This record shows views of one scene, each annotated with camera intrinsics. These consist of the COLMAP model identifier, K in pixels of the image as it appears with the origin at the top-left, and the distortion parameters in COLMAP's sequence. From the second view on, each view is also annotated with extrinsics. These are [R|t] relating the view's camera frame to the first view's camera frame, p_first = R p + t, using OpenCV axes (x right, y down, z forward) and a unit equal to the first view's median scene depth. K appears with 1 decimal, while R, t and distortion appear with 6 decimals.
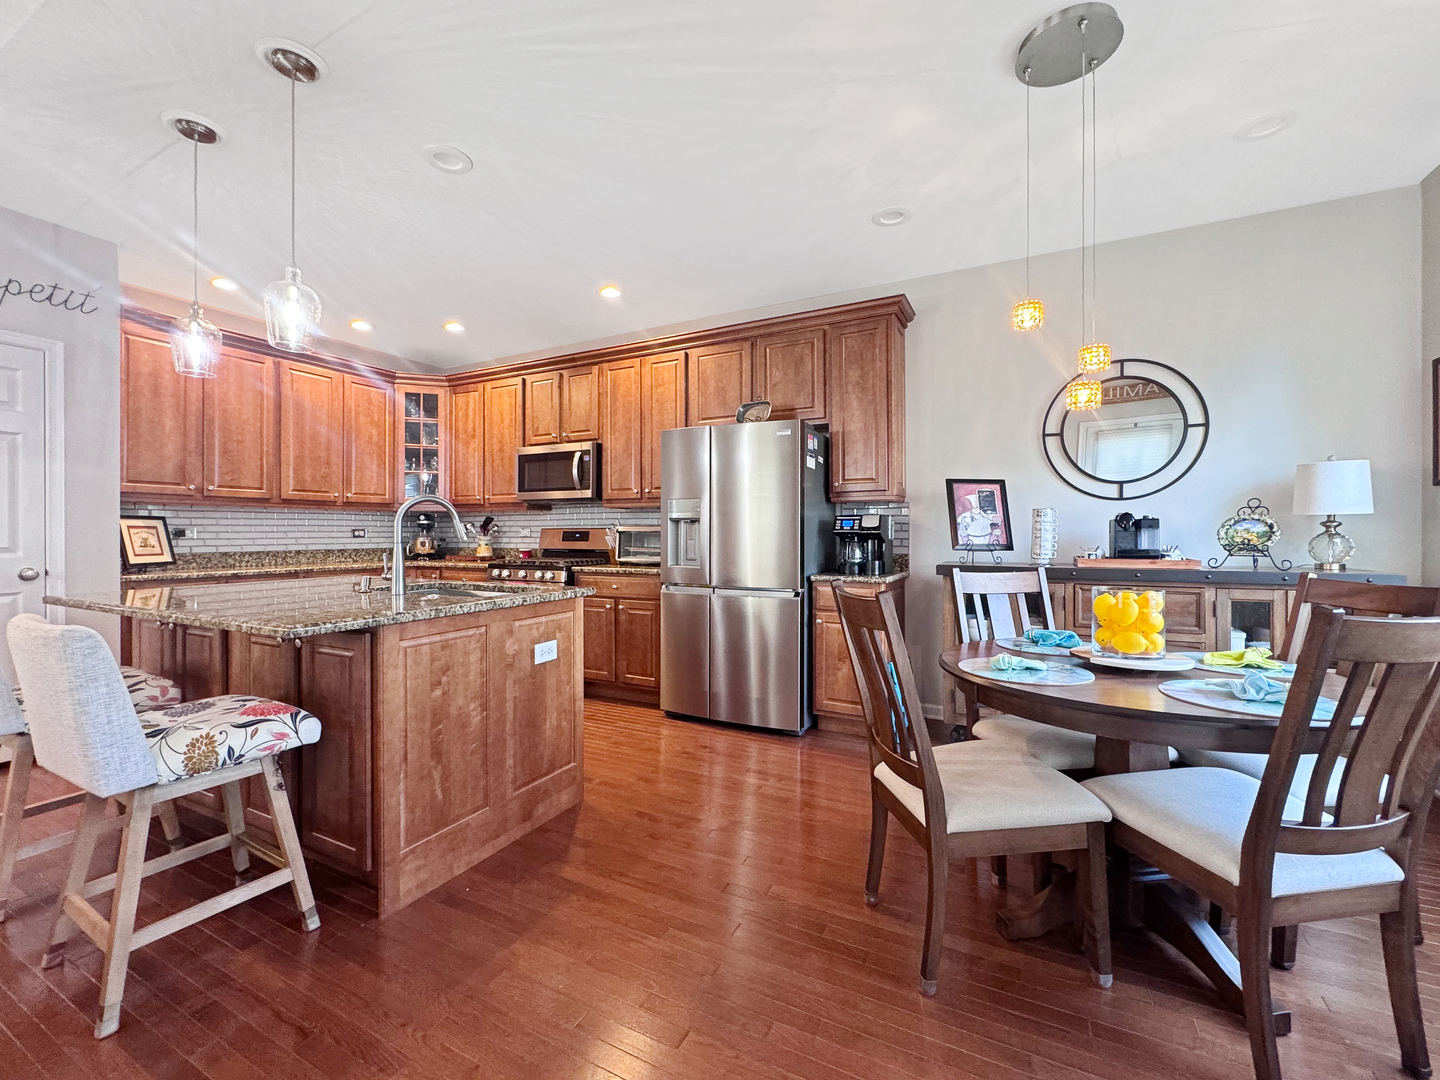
lens RADIAL K [[601.6, 0, 717.2], [0, 601.6, 530.1], [0, 0, 1]] dist [-0.002209, 0.000861]
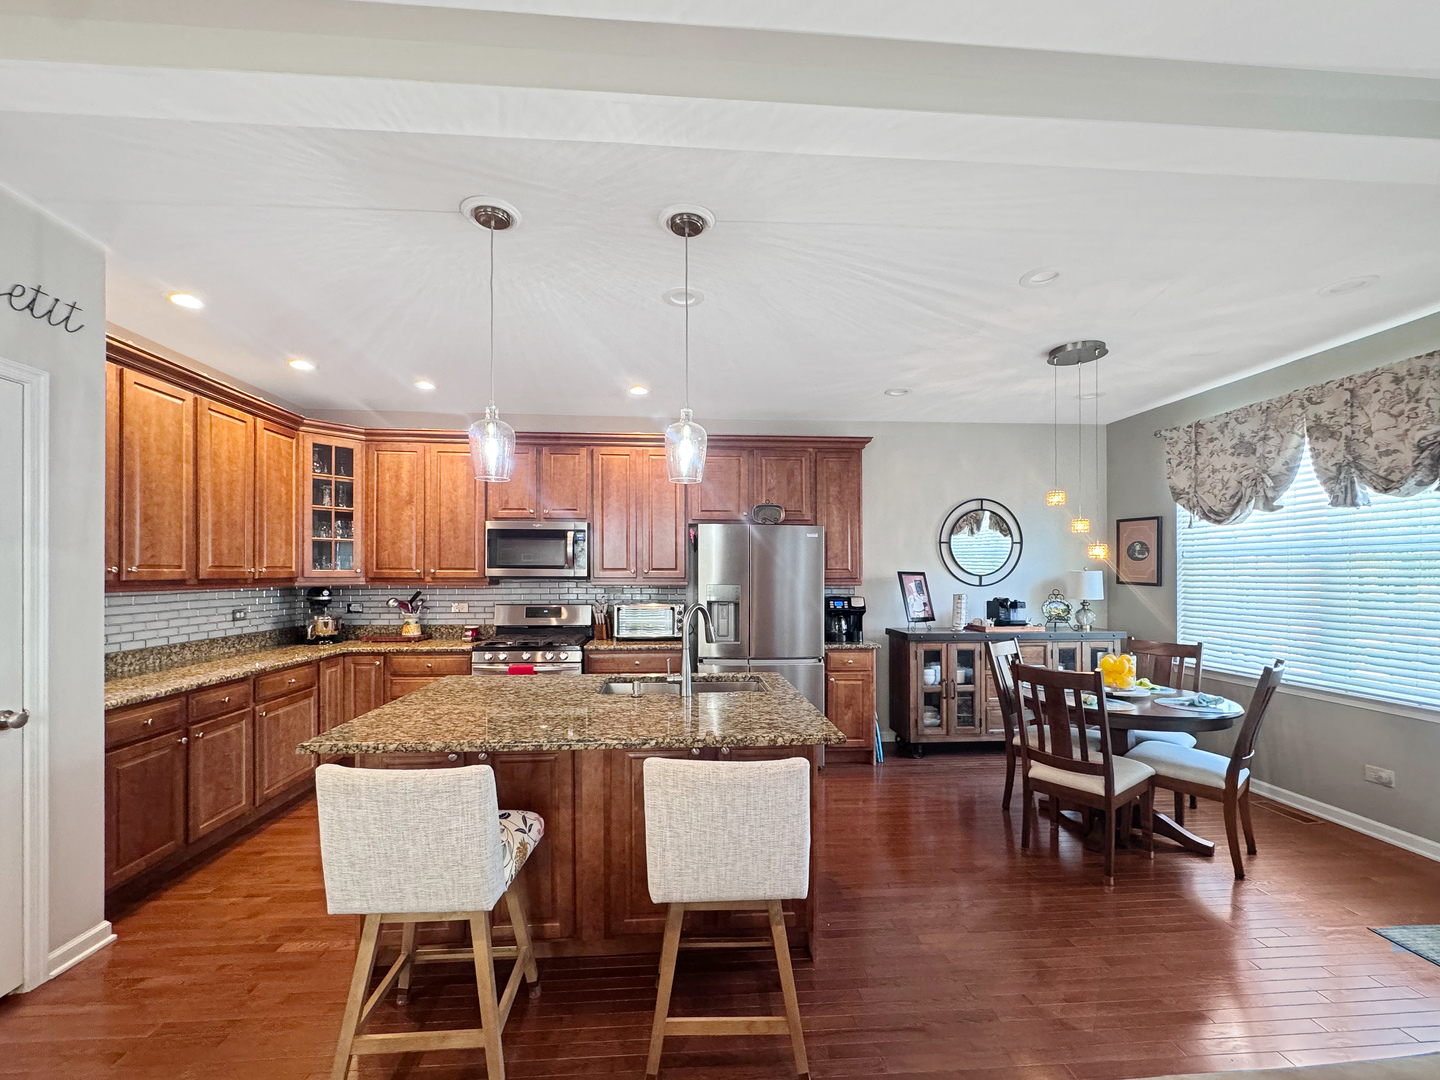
lens RADIAL K [[601.6, 0, 708.9], [0, 601.6, 578.0], [0, 0, 1]] dist [-0.002209, 0.000861]
pose [[0.854999, -0.000343, 0.518630, -0.689291], [-0.003268, 0.999976, 0.006048, -0.072288], [-0.518620, -0.006866, 0.854977, 0.013385]]
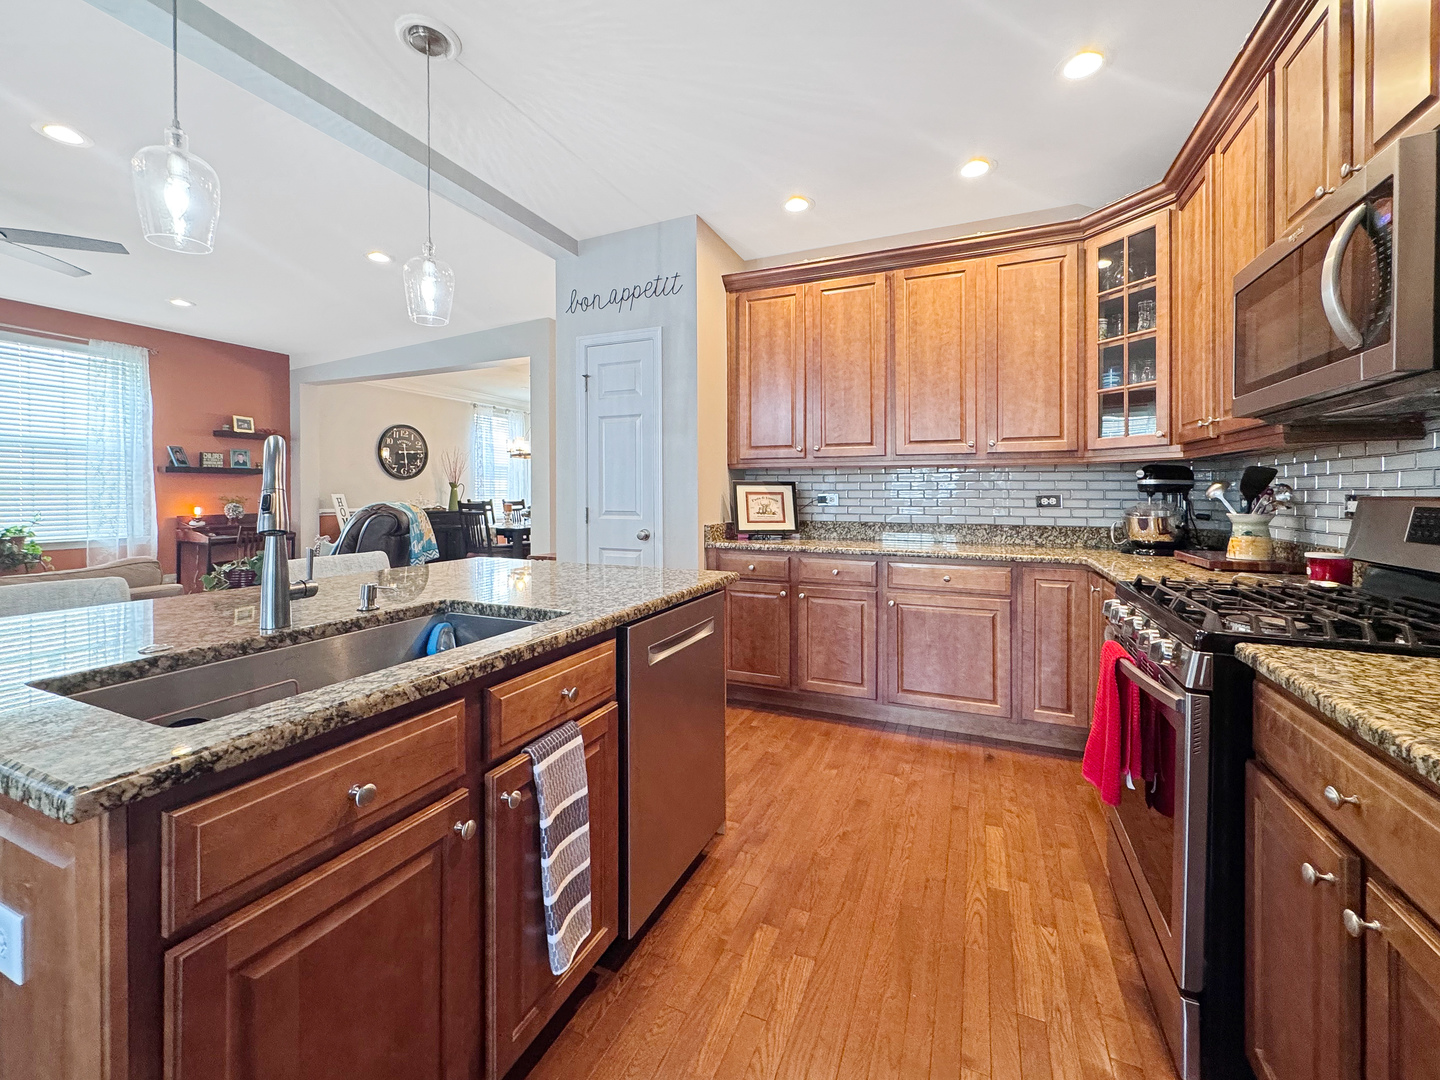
lens RADIAL K [[601.6, 0, 702.7], [0, 601.6, 490.3], [0, 0, 1]] dist [-0.002209, 0.000861]
pose [[0.069048, -0.002357, -0.997611, 0.012609], [0.000313, 0.999997, -0.002341, -0.007470], [0.997613, -0.000151, 0.069048, 0.855893]]
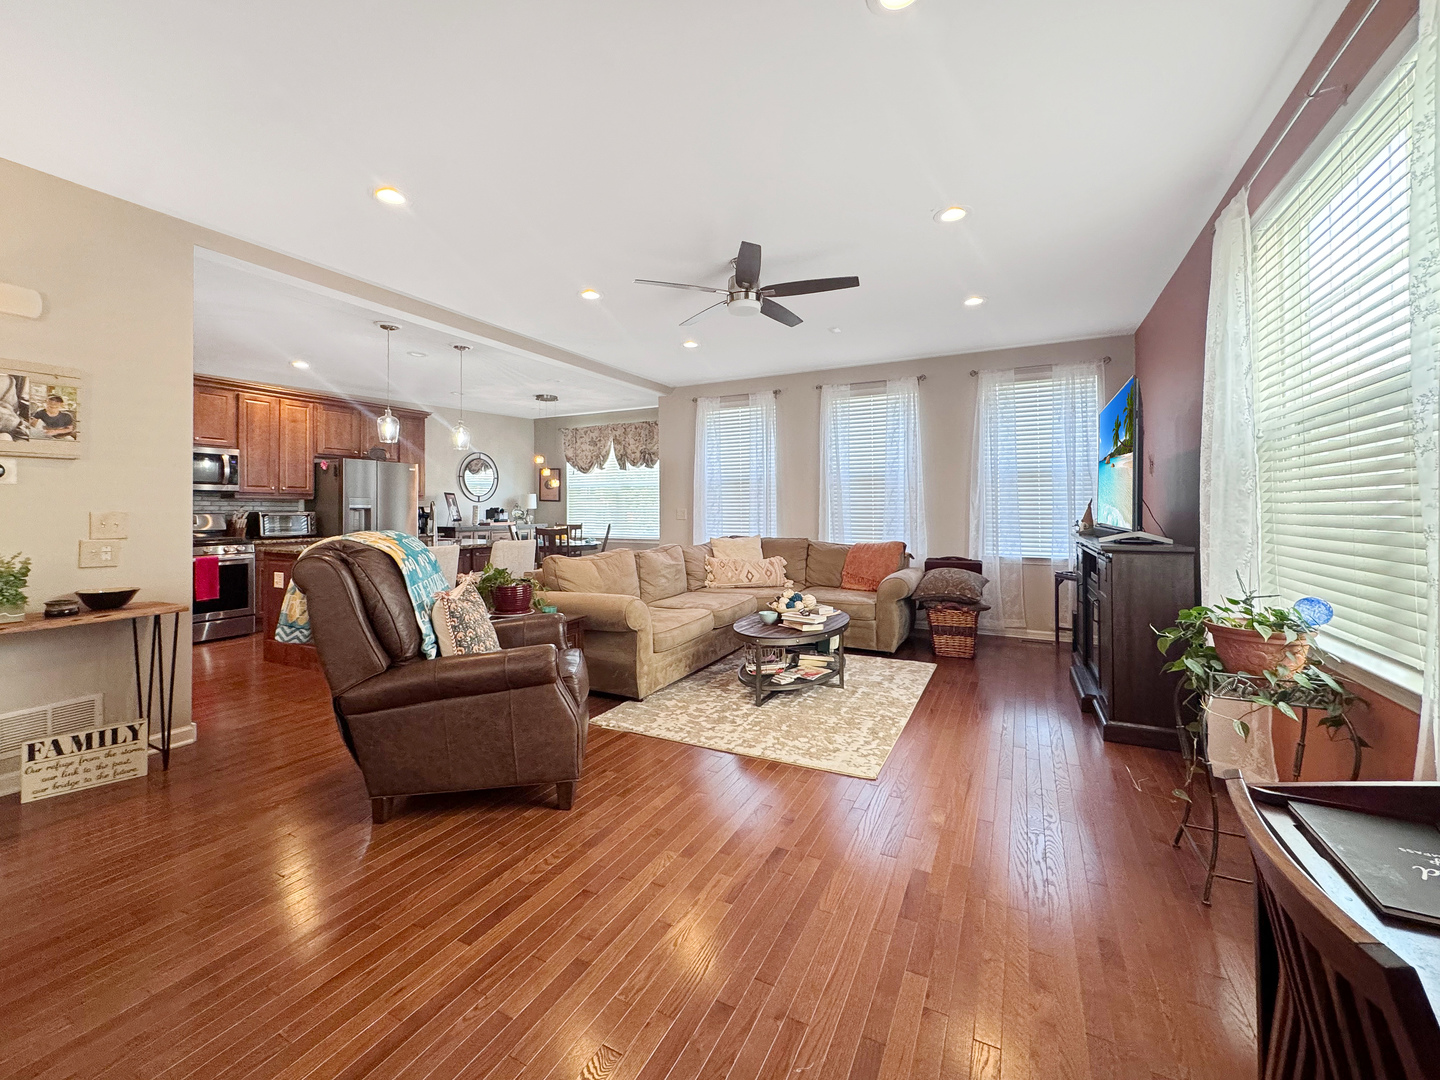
lens RADIAL K [[601.6, 0, 712.8], [0, 601.6, 503.0], [0, 0, 1]] dist [-0.002209, 0.000861]
pose [[0.008162, 0.008143, 0.999934, -1.908741], [-0.001125, 0.999966, -0.008134, -0.021457], [-0.999966, -0.001058, 0.008171, -0.102624]]
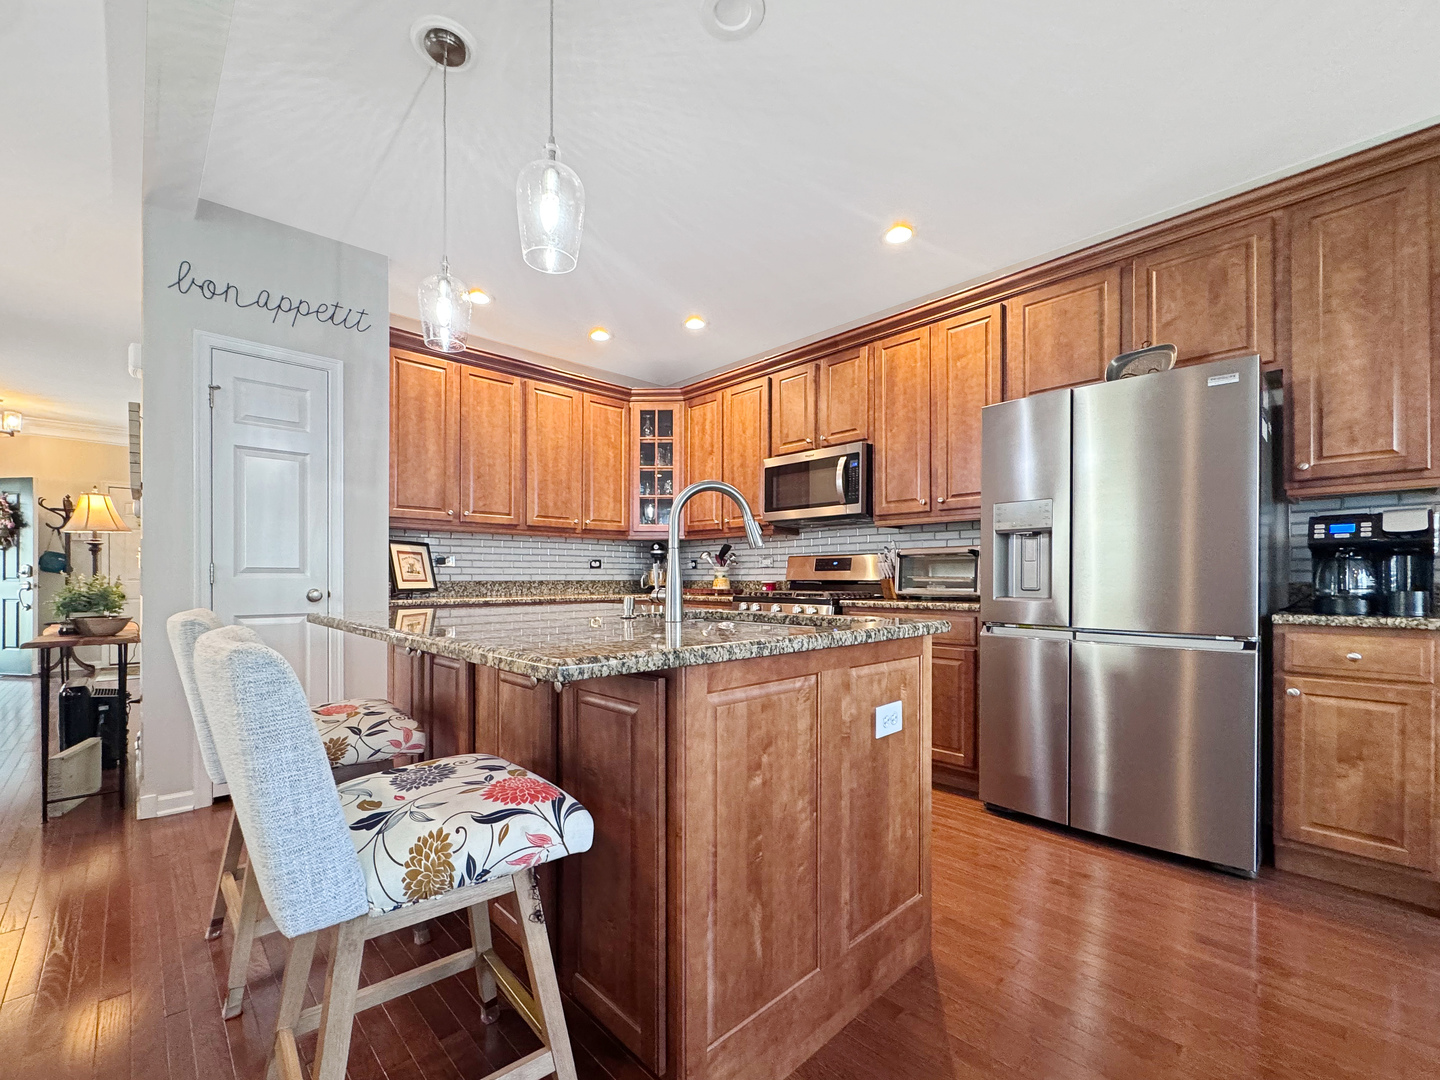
lens RADIAL K [[601.6, 0, 701.5], [0, 601.6, 572.9], [0, 0, 1]] dist [-0.002209, 0.000861]
pose [[0.943443, -0.001787, -0.331530, -0.177594], [-0.000334, 0.999980, -0.006340, 0.036116], [0.331534, 0.006092, 0.943424, 0.230189]]
